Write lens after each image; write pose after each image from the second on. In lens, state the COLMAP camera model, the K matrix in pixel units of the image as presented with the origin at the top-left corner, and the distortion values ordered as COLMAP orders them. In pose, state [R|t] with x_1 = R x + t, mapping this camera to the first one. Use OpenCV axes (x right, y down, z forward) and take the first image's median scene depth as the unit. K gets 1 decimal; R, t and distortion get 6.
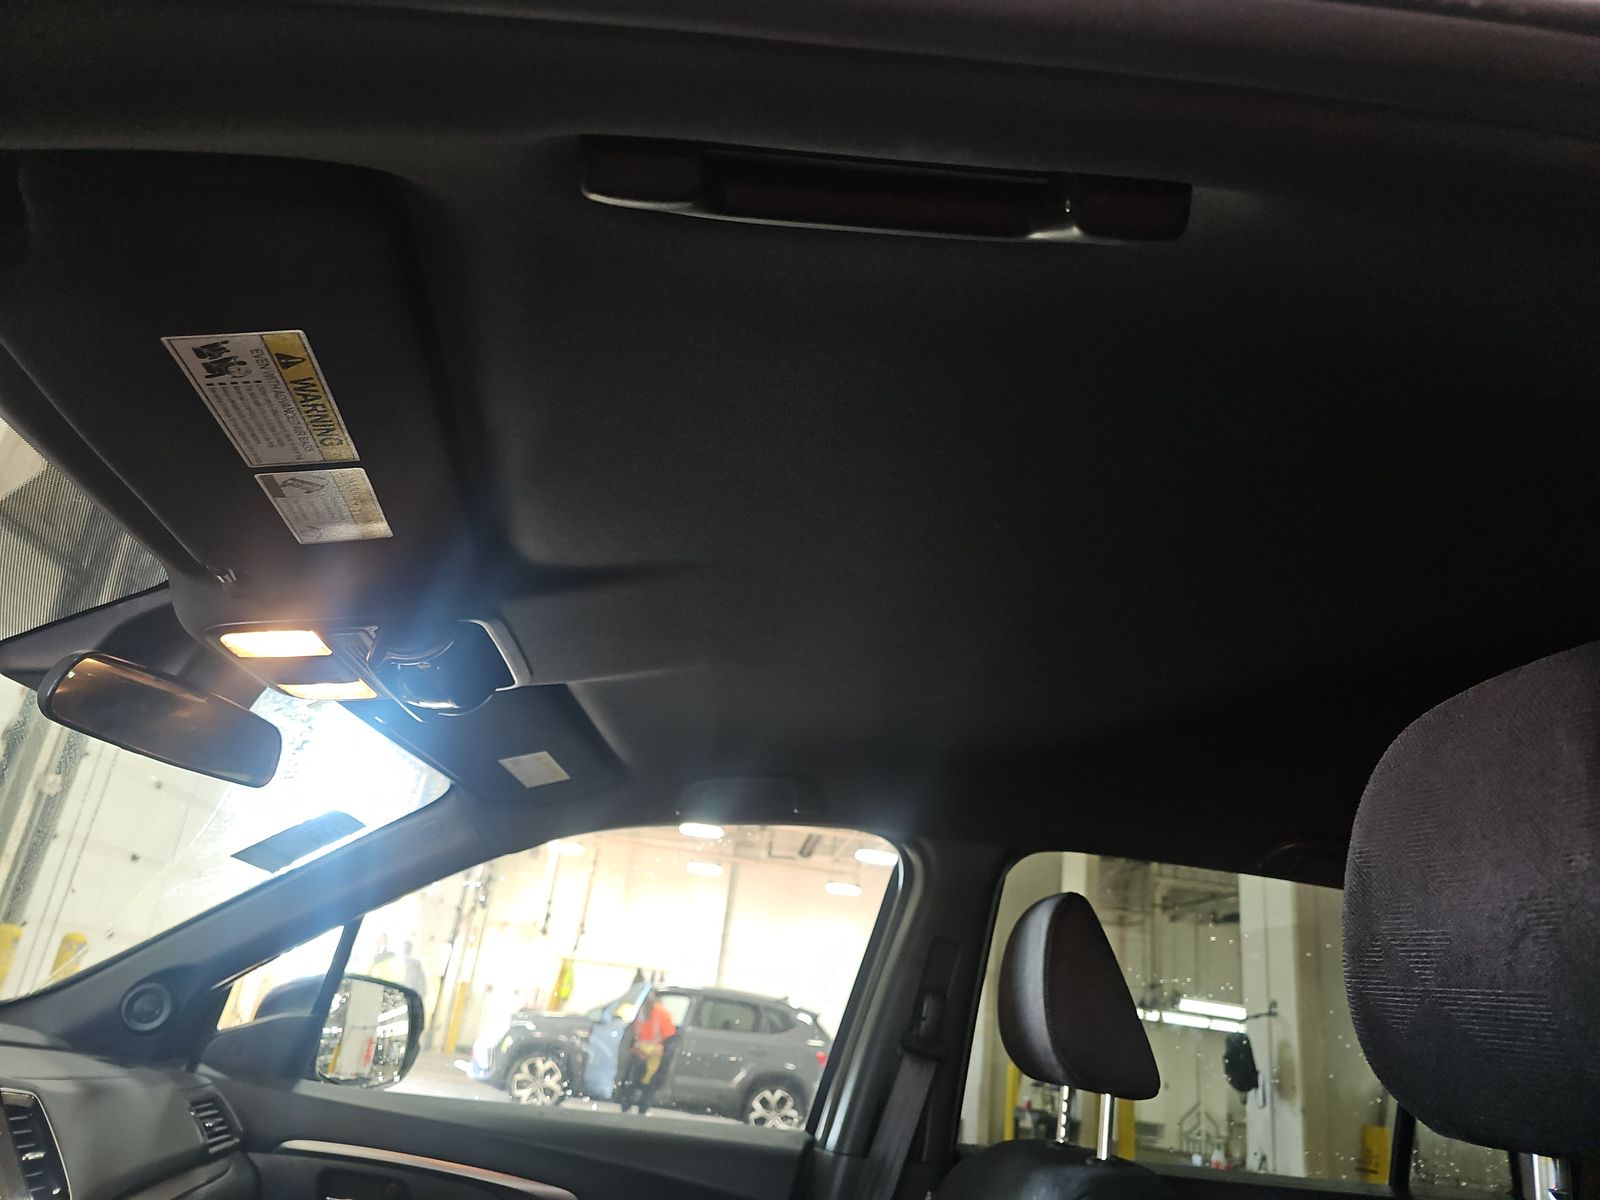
lens RADIAL K [[1024.7, 0, 800.0], [0, 1024.7, 600.0], [0, 0, 1]] dist [0.002948, -0.001972]
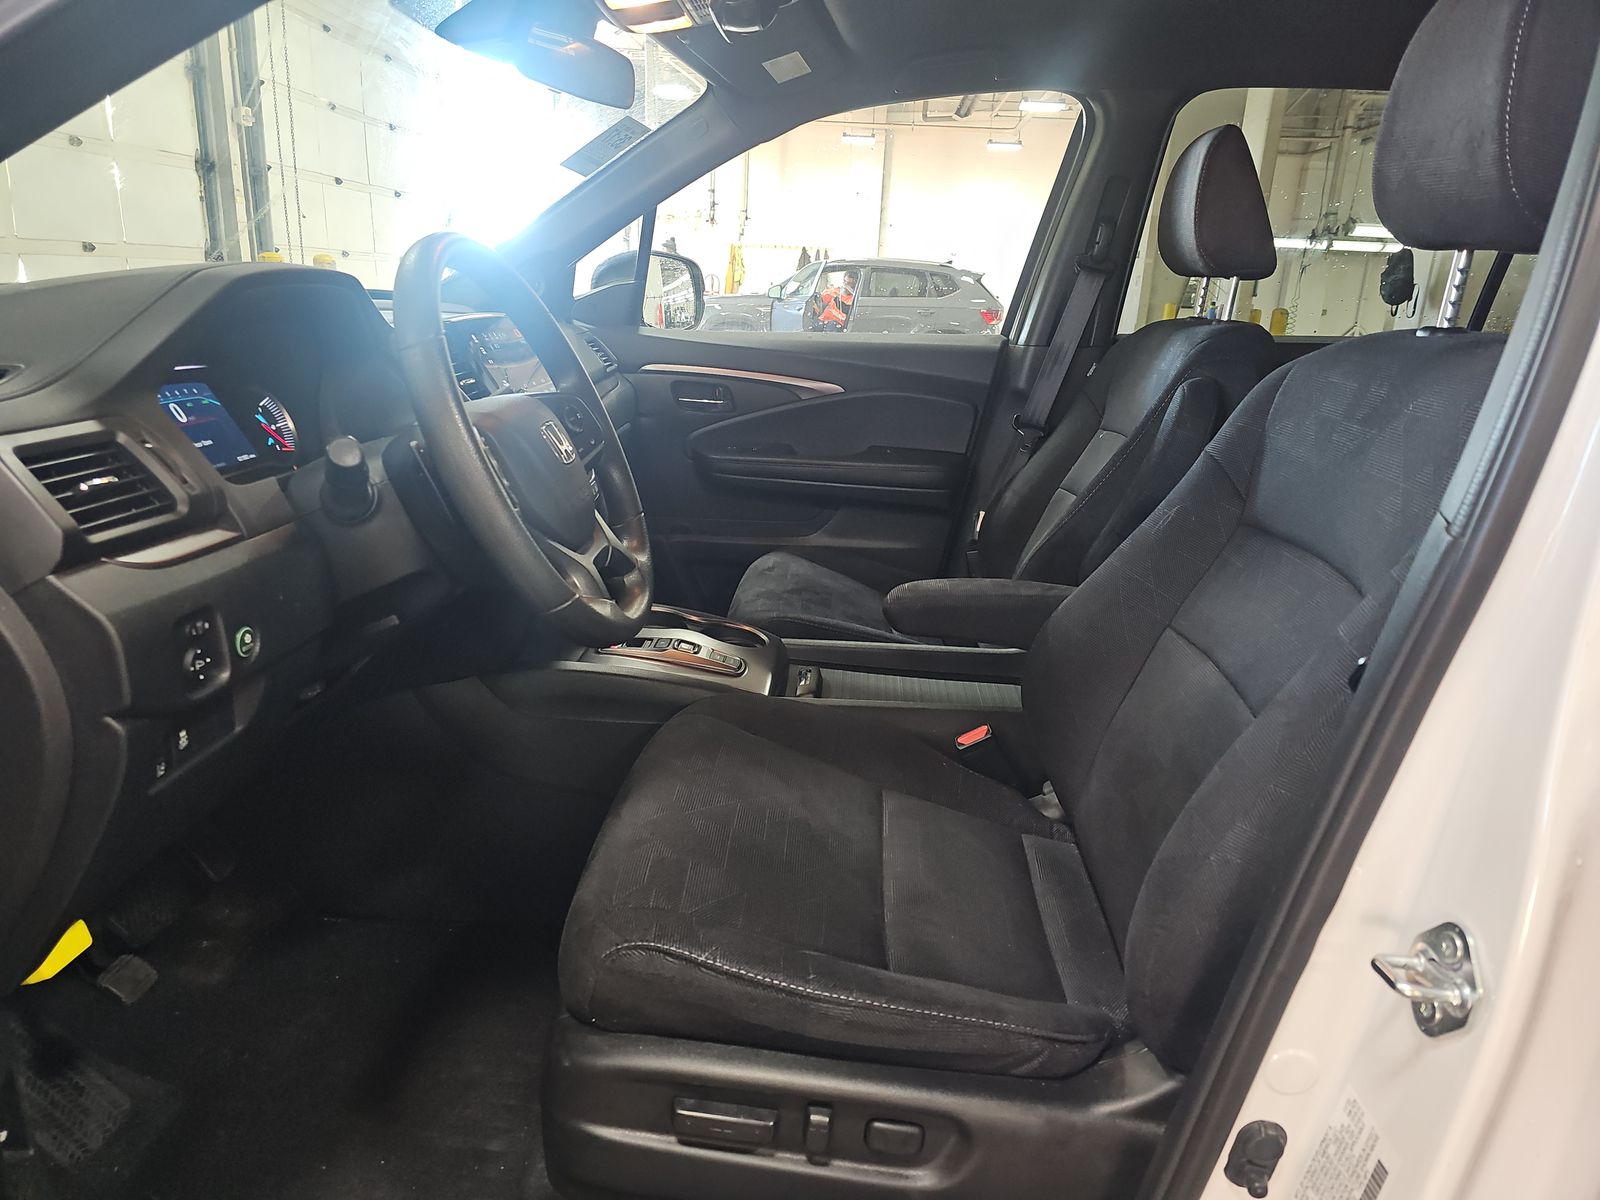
lens RADIAL K [[1031.1, 0, 800.0], [0, 1031.1, 600.0], [0, 0, 1]] dist [0.064932, -0.055168]
pose [[0.987123, -0.034684, -0.156158, -0.059543], [0.124590, 0.778970, 0.614559, -0.095288], [0.100327, -0.626101, 0.773261, -0.336048]]
